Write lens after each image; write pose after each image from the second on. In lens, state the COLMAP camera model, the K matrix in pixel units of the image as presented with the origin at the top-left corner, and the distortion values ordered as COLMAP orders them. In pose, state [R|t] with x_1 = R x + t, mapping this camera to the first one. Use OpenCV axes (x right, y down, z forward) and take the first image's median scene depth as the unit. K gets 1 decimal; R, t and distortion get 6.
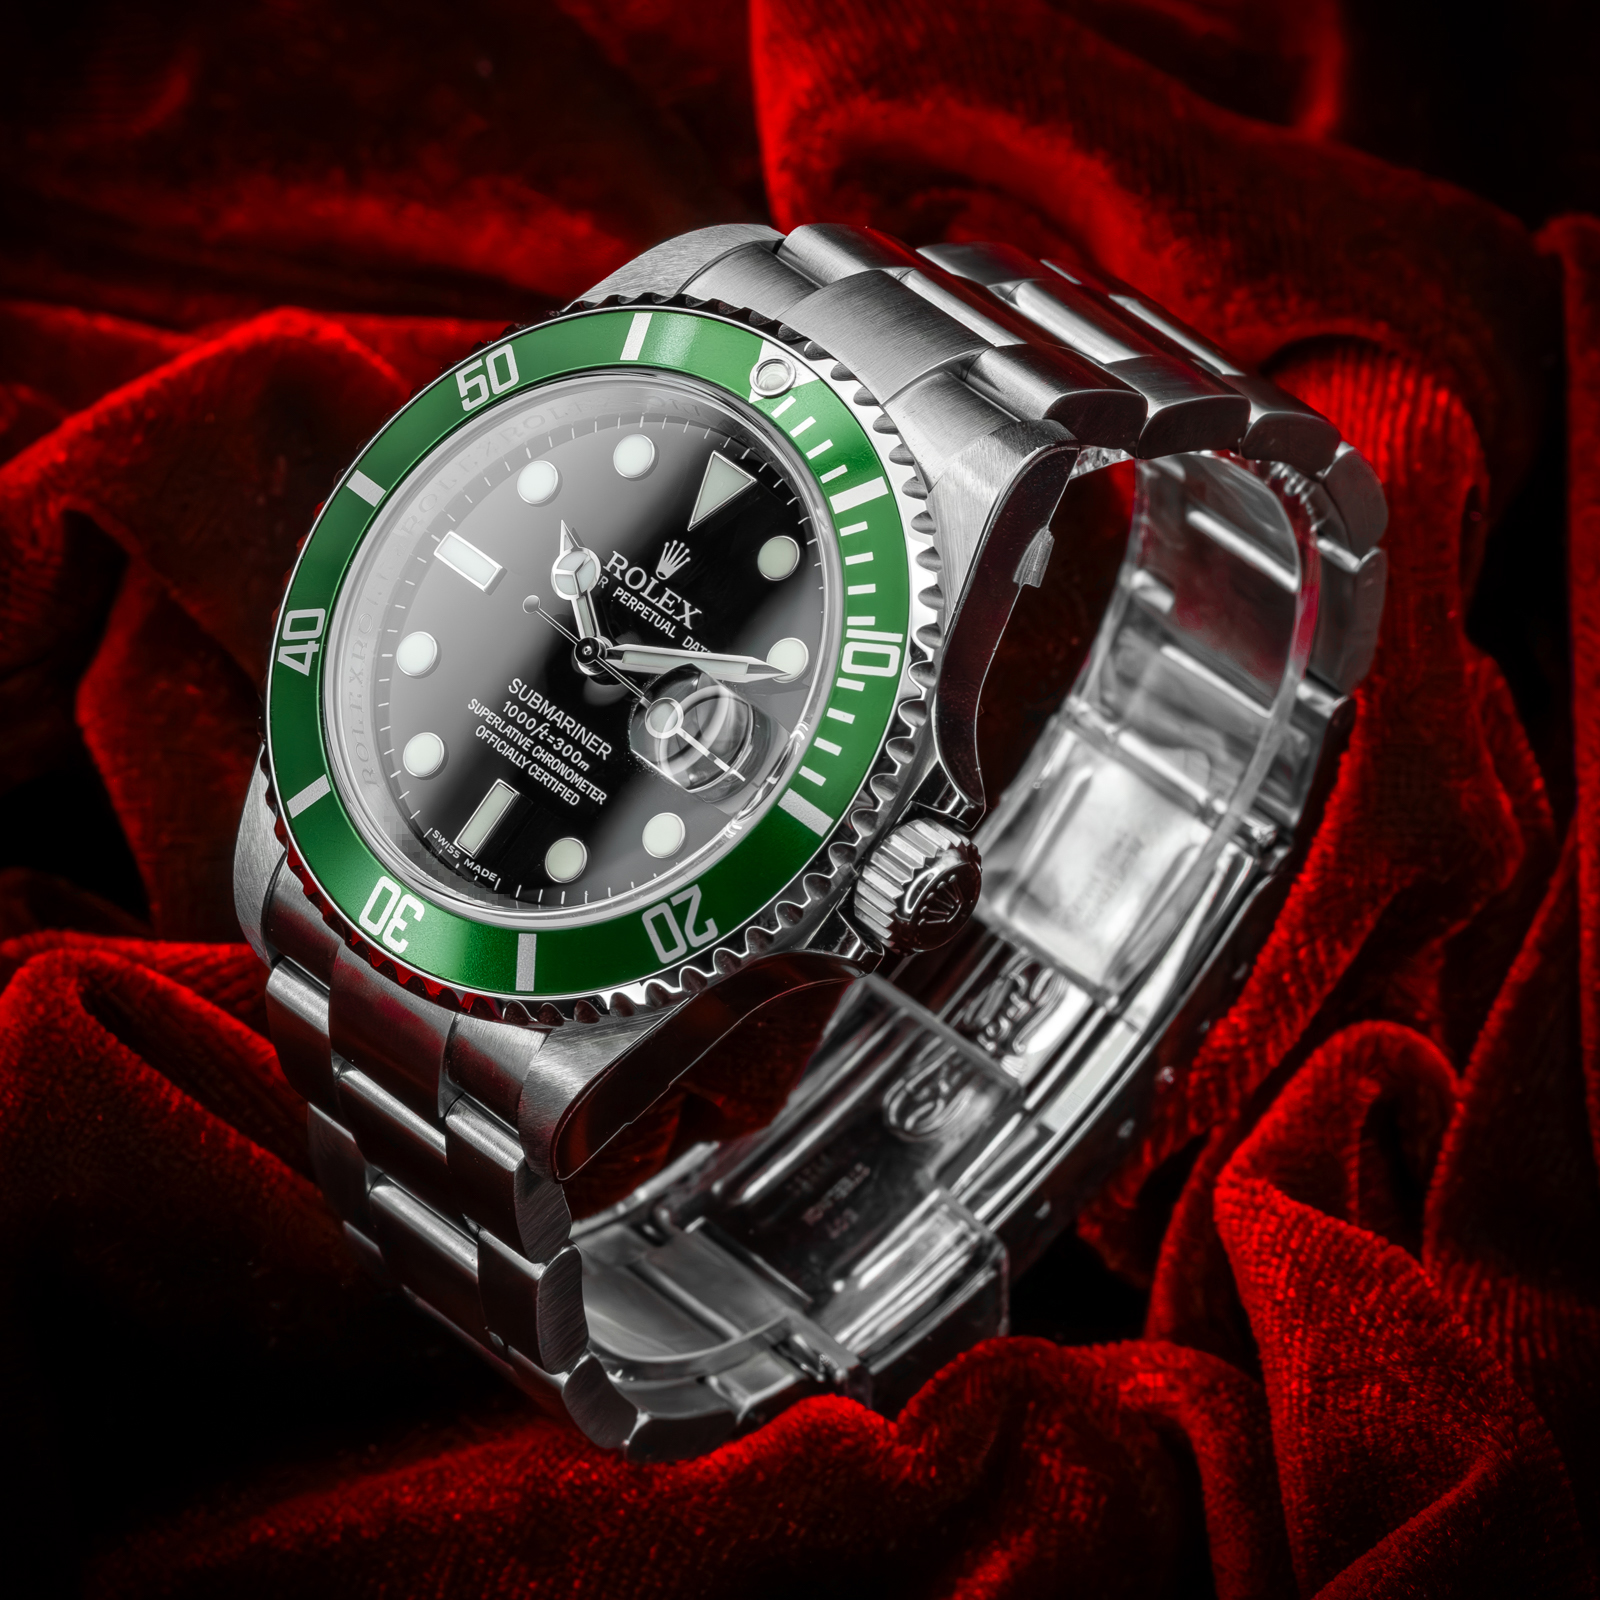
lens RADIAL K [[11525.0, 0, 794.9], [0, 11525.0, 803.3], [0, 0, 1]] dist [-1.261800, 0.000000]
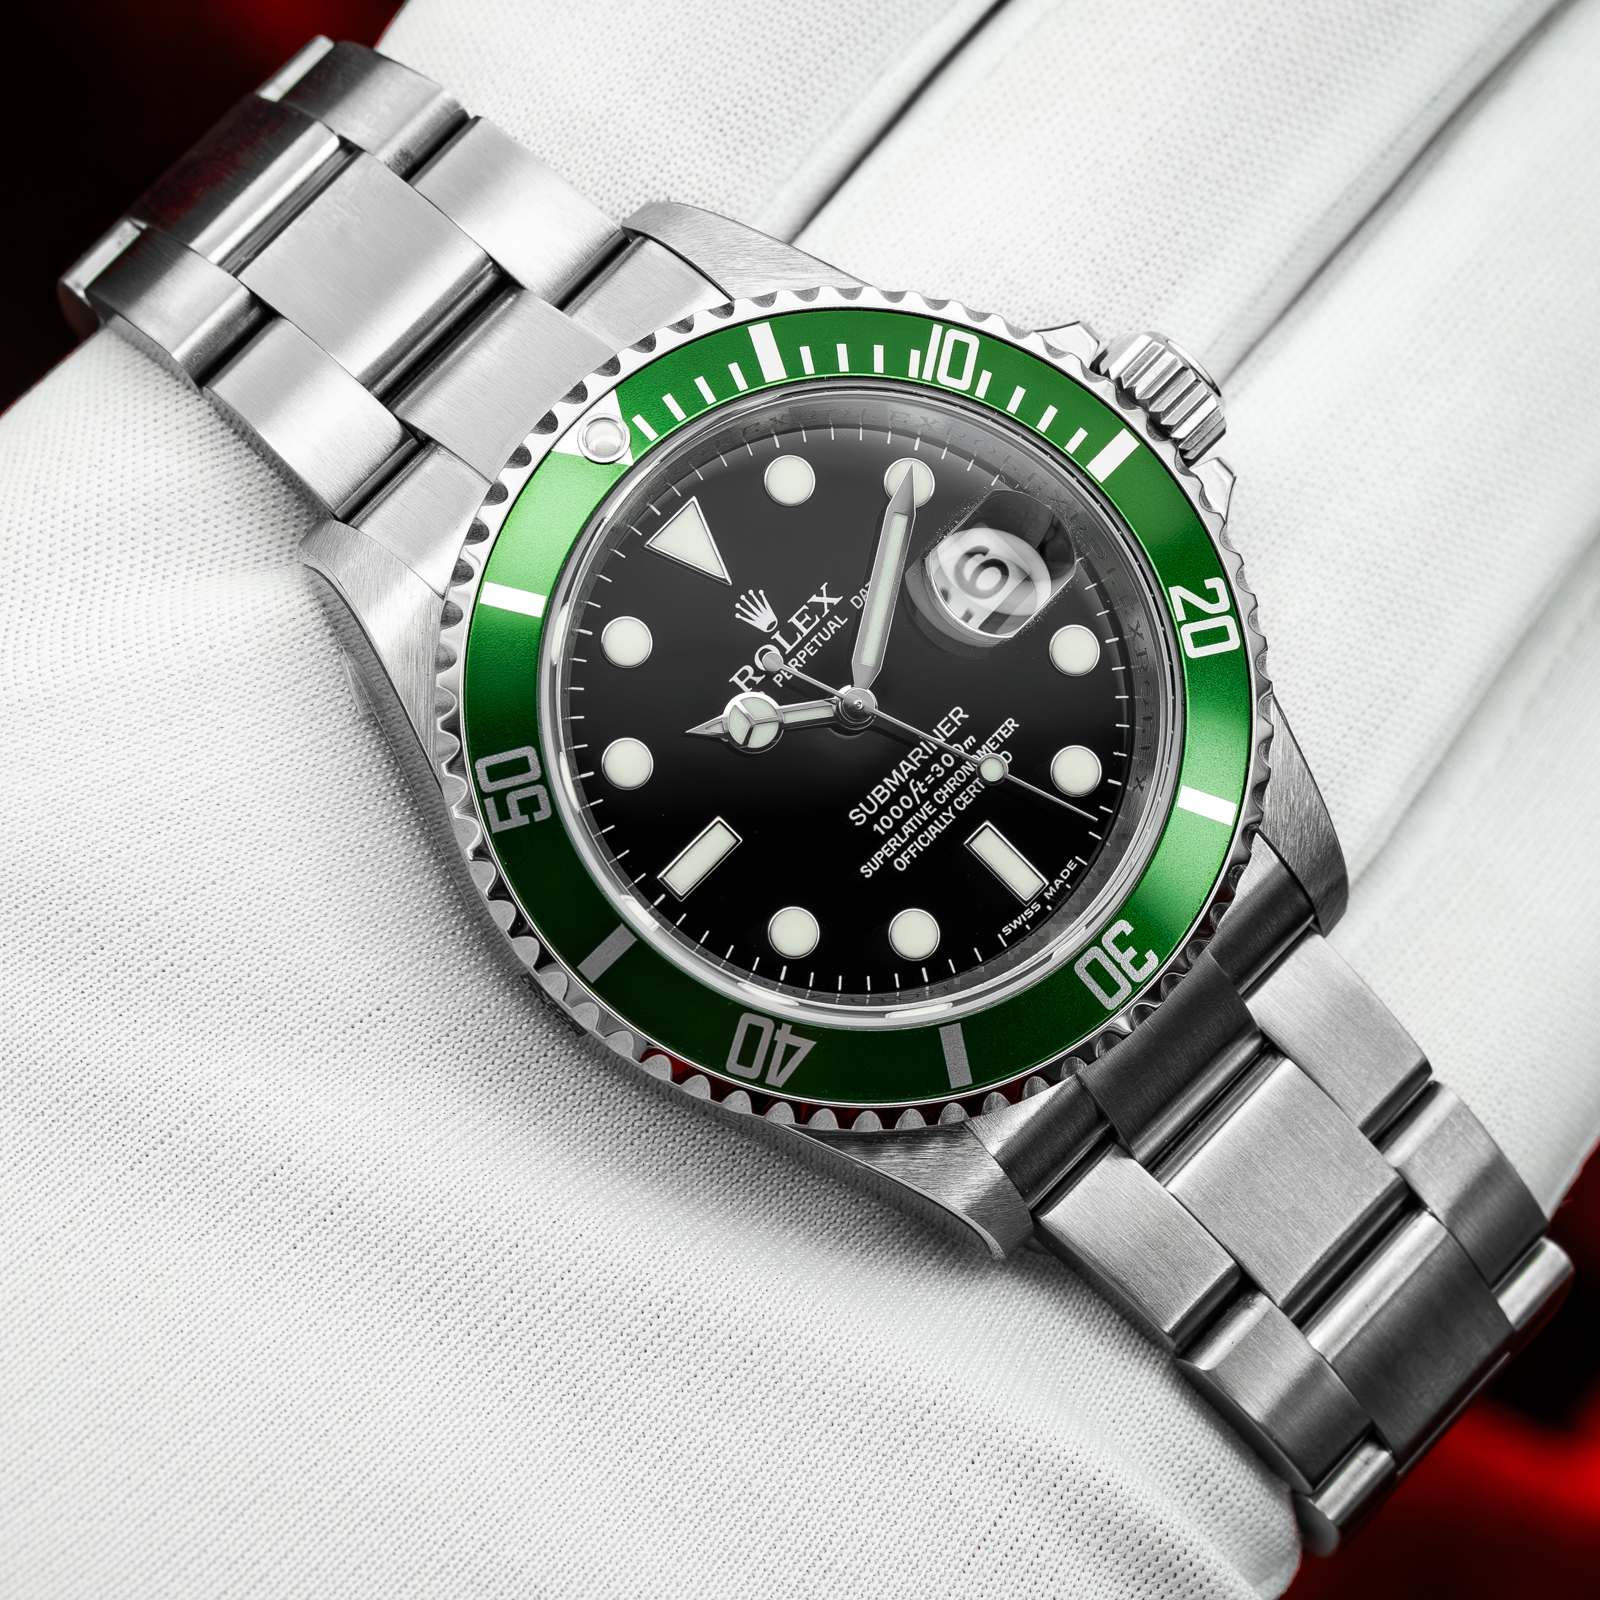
lens RADIAL K [[11525.0, 0, 810.0], [0, 11525.0, 796.1], [0, 0, 1]] dist [-1.261800, 0.000000]
pose [[-0.019732, -0.821838, 0.569379, -0.534377], [0.854957, 0.281367, 0.435753, -0.405239], [-0.518323, 0.495393, 0.697085, 0.379146]]
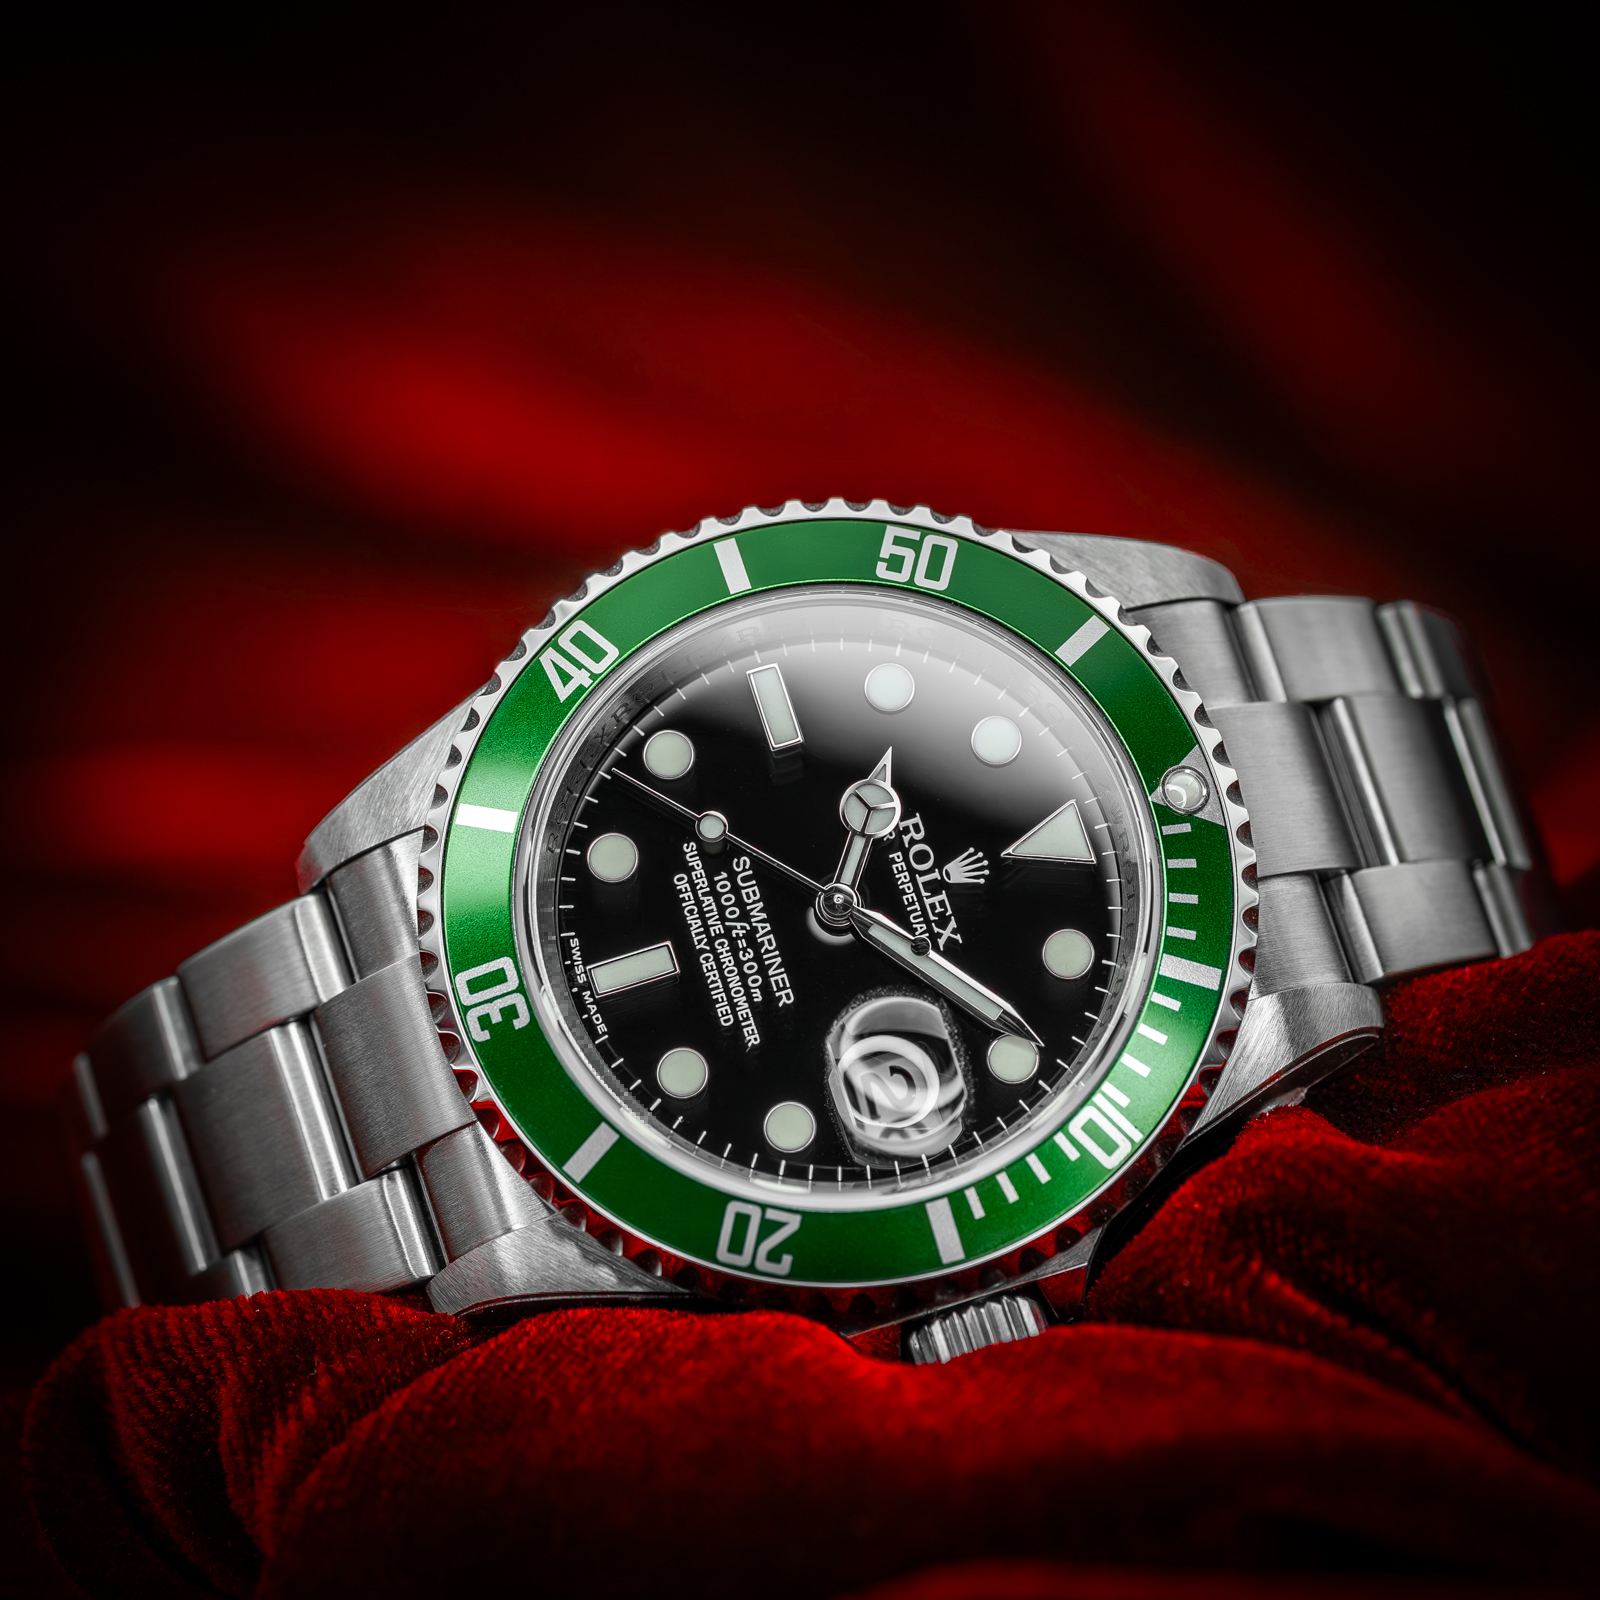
lens RADIAL K [[11525.0, 0, 803.3], [0, 11525.0, 798.9], [0, 0, 1]] dist [-1.261800, 0.000000]
pose [[0.758530, 0.581063, 0.294954, -0.292801], [-0.628038, 0.772594, 0.093098, -0.102236], [-0.173784, -0.255860, 0.950965, 0.136769]]
